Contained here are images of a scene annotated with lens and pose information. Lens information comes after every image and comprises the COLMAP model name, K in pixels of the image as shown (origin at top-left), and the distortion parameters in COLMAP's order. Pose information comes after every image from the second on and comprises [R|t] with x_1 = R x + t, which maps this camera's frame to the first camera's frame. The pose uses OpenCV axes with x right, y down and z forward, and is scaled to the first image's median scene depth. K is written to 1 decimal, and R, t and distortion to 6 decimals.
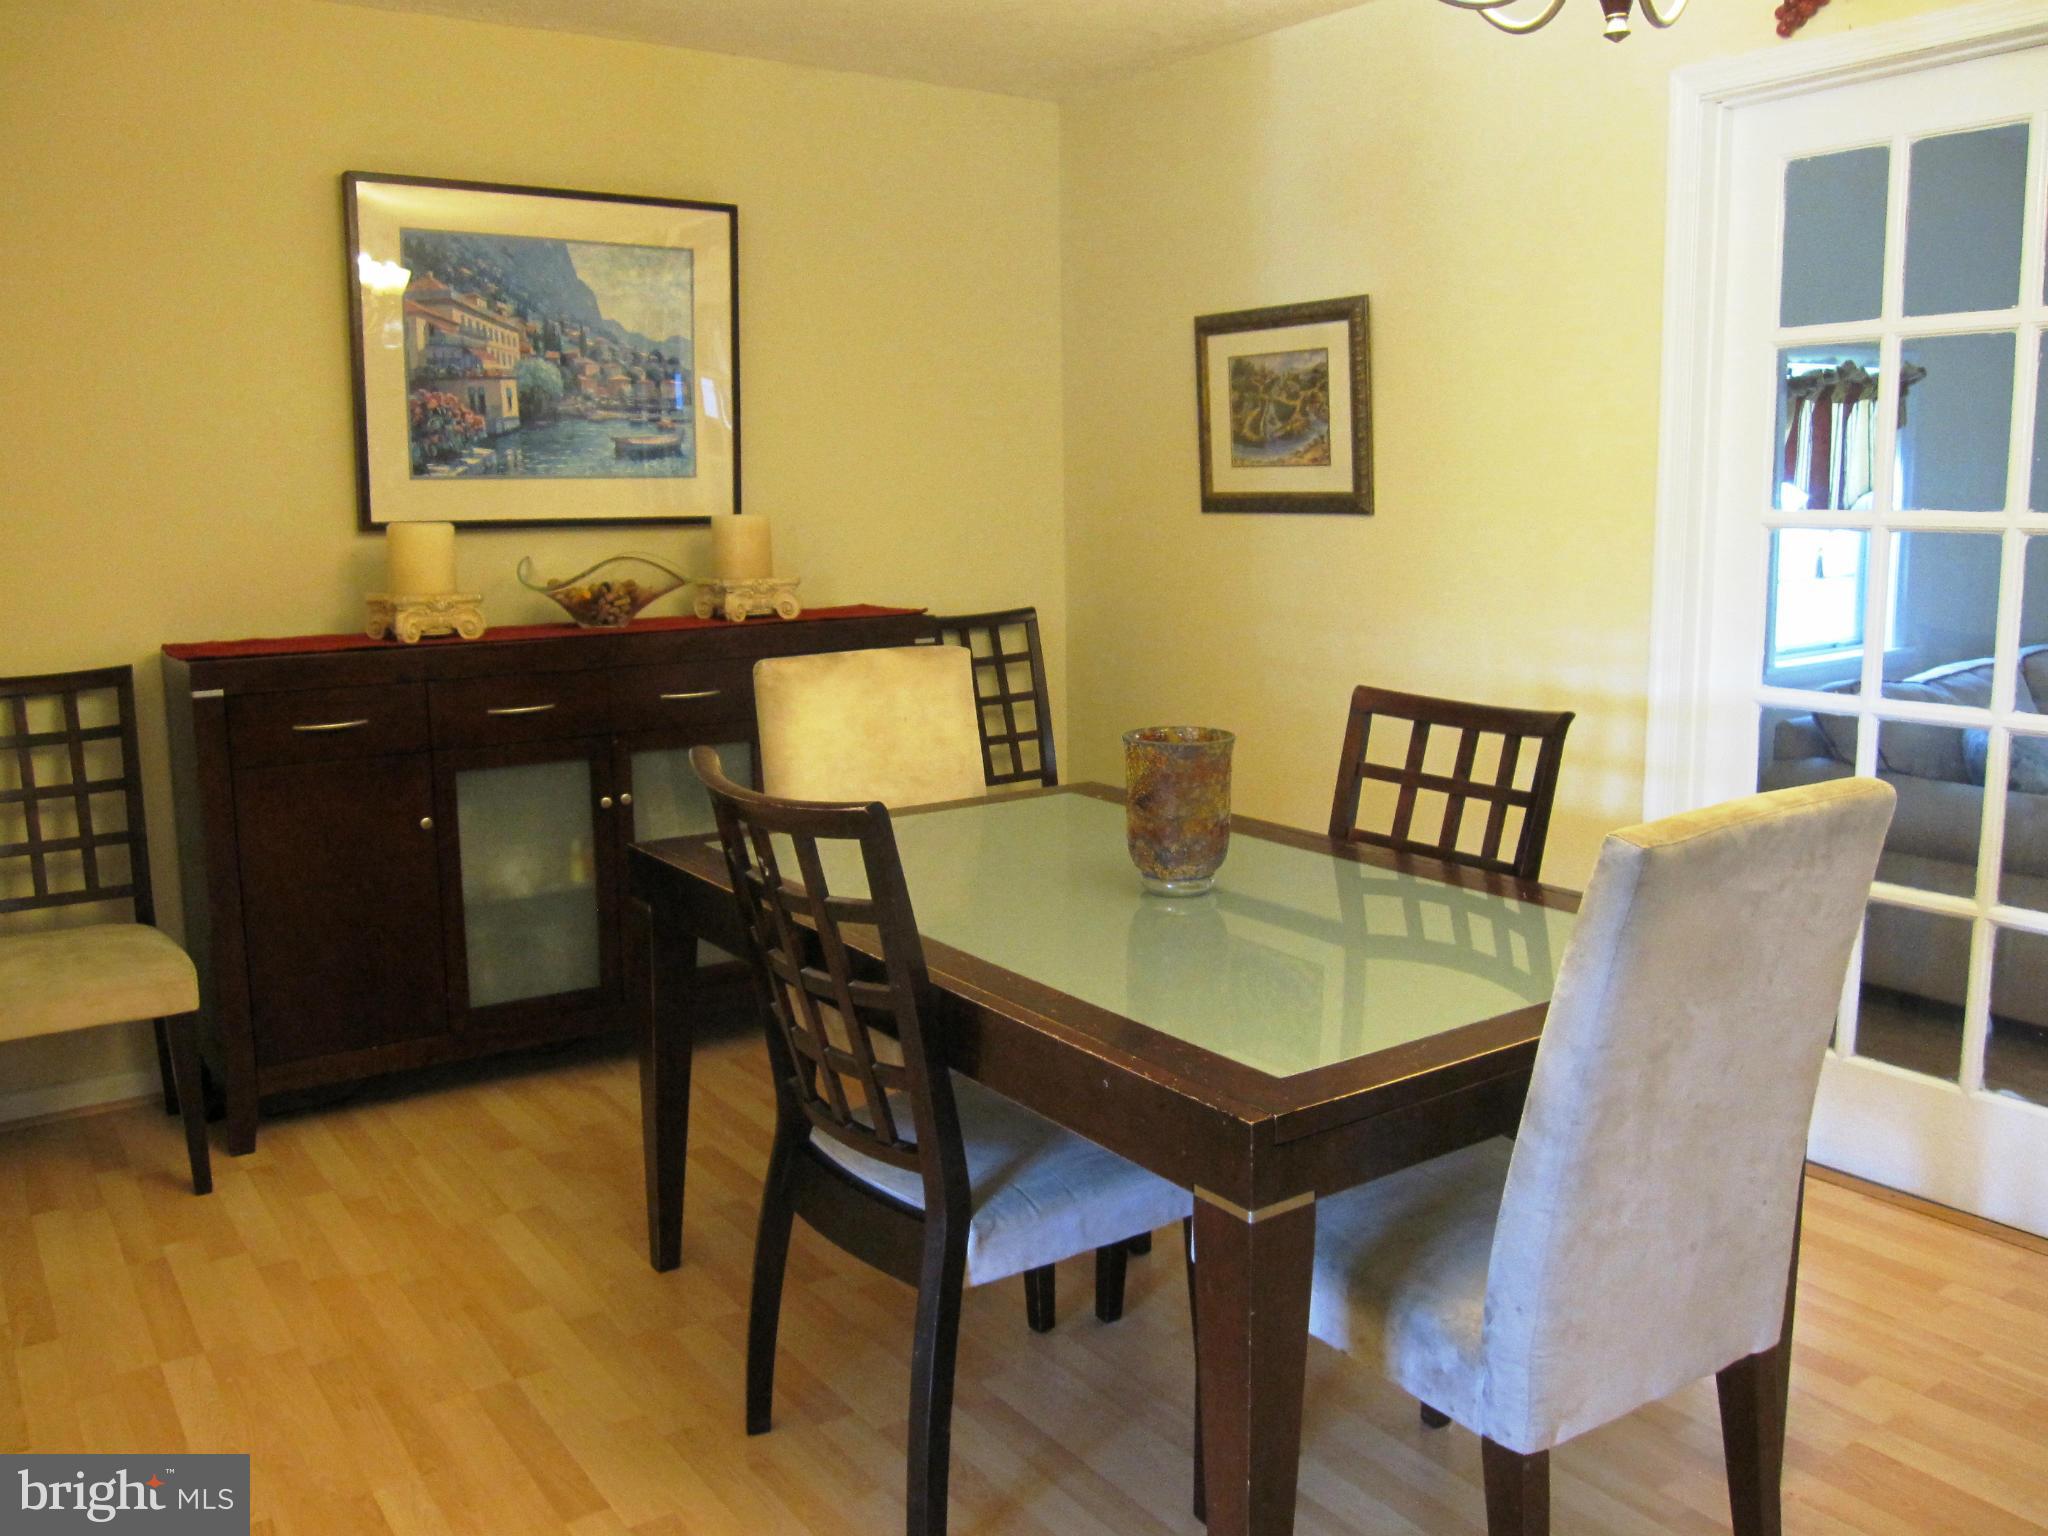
lens RADIAL K [[1684.3, 0, 1033.8], [0, 1684.3, 764.6], [0, 0, 1]] dist [-0.084552, 0.045390]
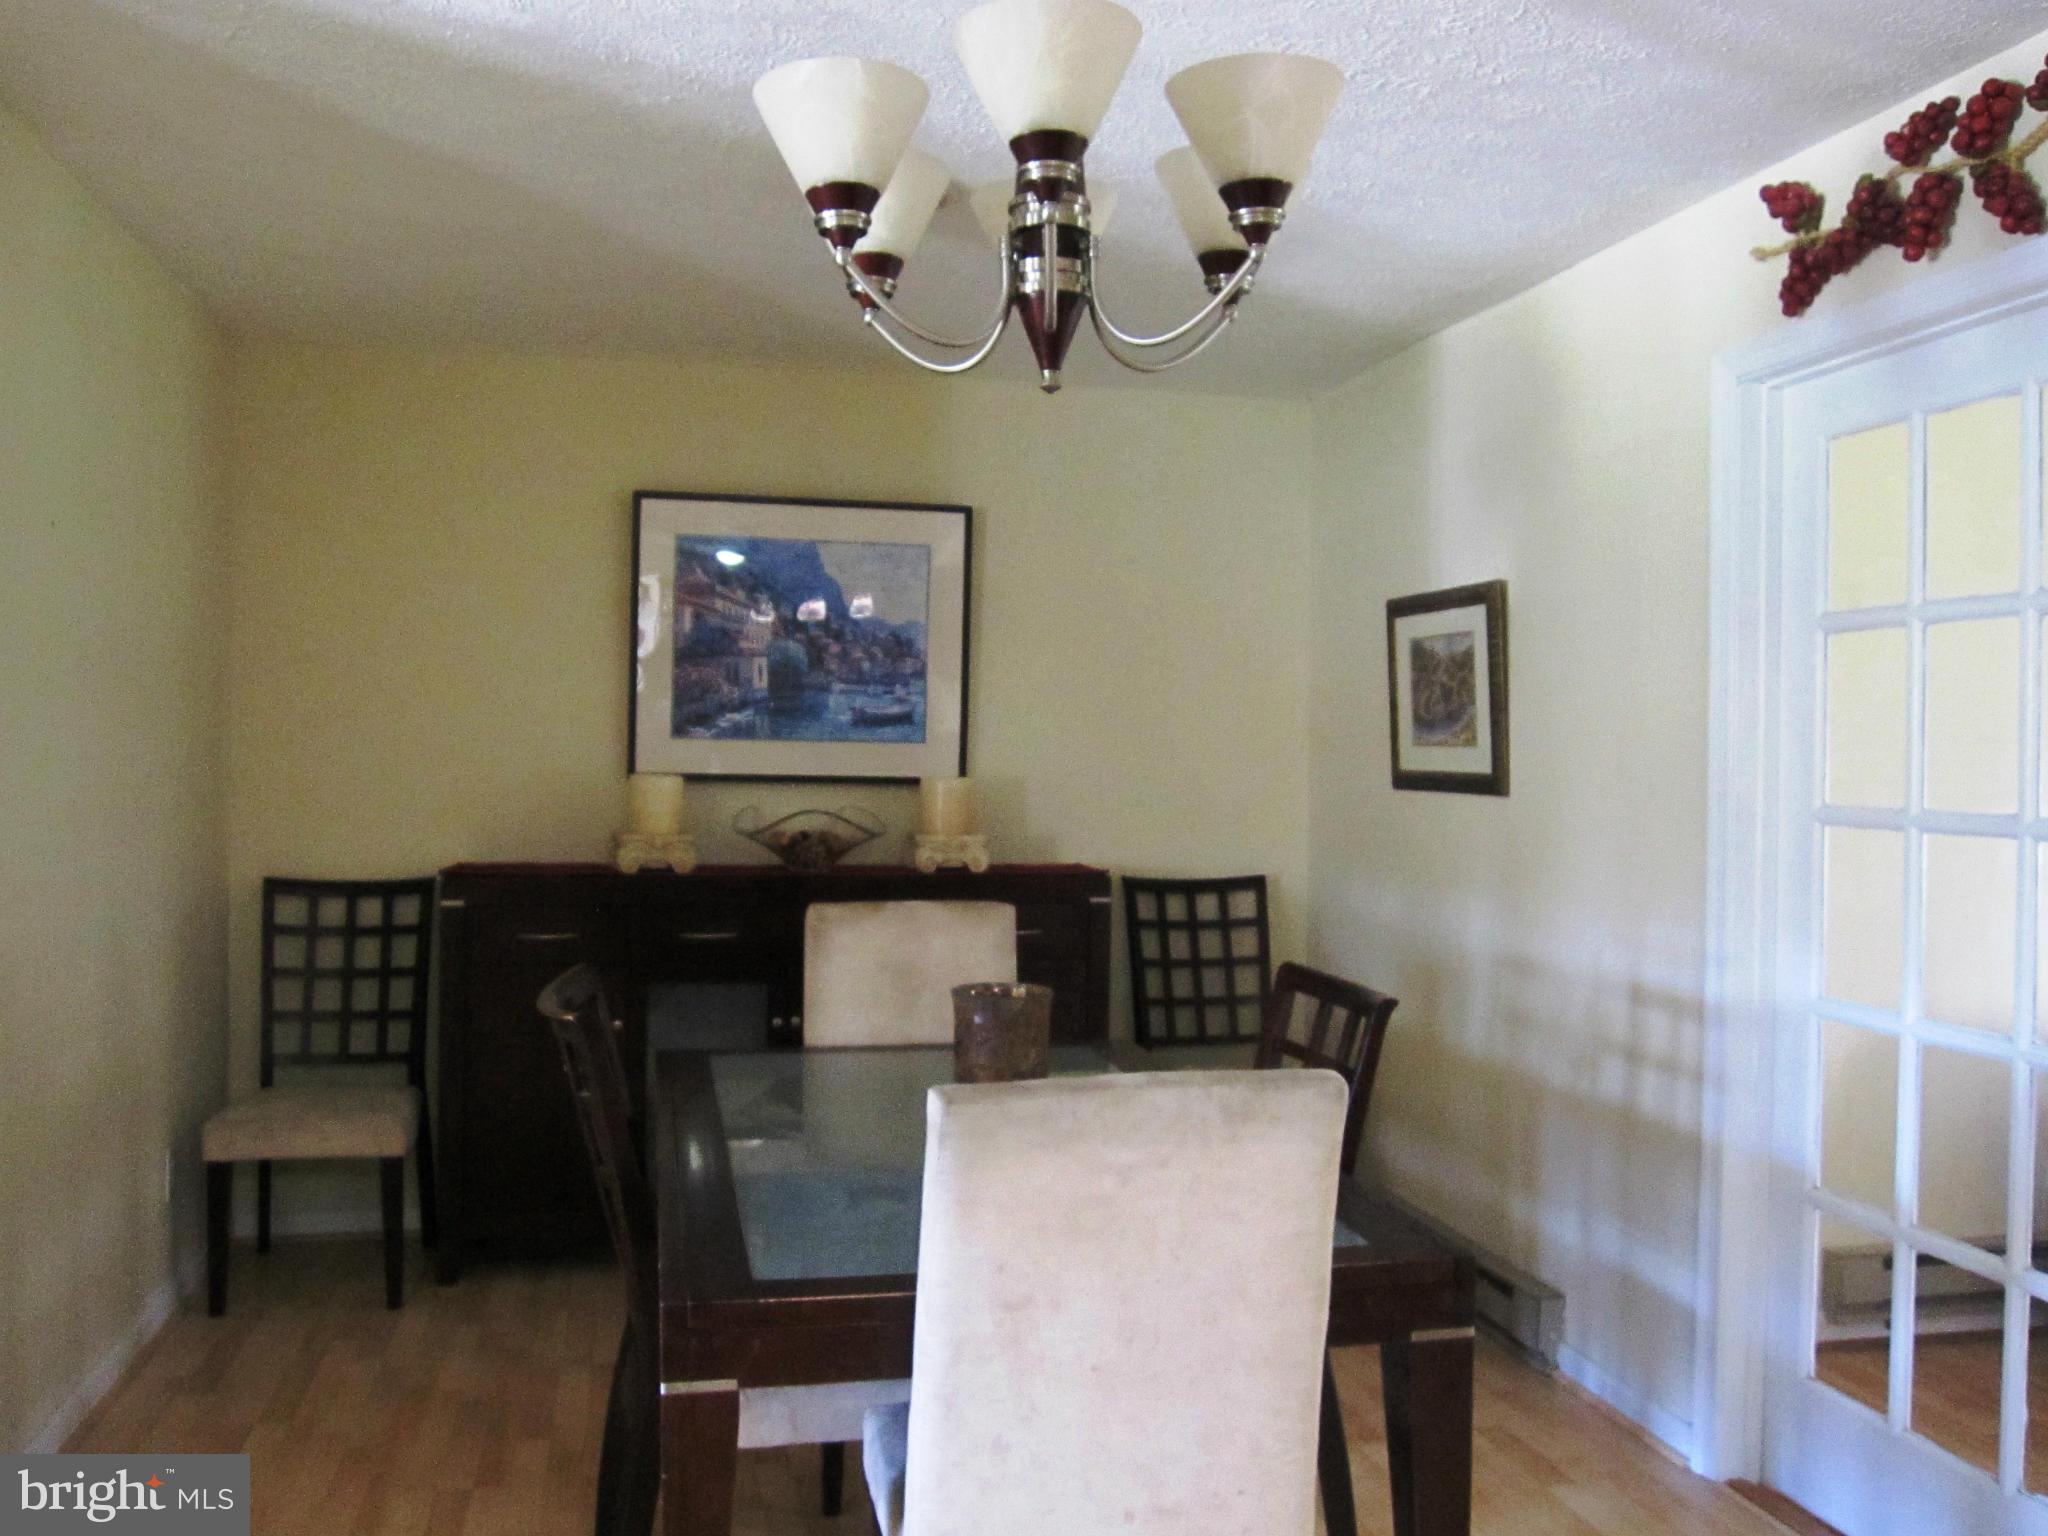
lens RADIAL K [[1692.5, 0, 1024.0], [0, 1692.5, 768.0], [0, 0, 1]] dist [-0.079888, 0.064781]
pose [[0.924712, 0.028546, -0.379596, 0.314229], [-0.084789, 0.987579, -0.132282, -0.010115], [0.371105, 0.154509, 0.915646, -0.018736]]
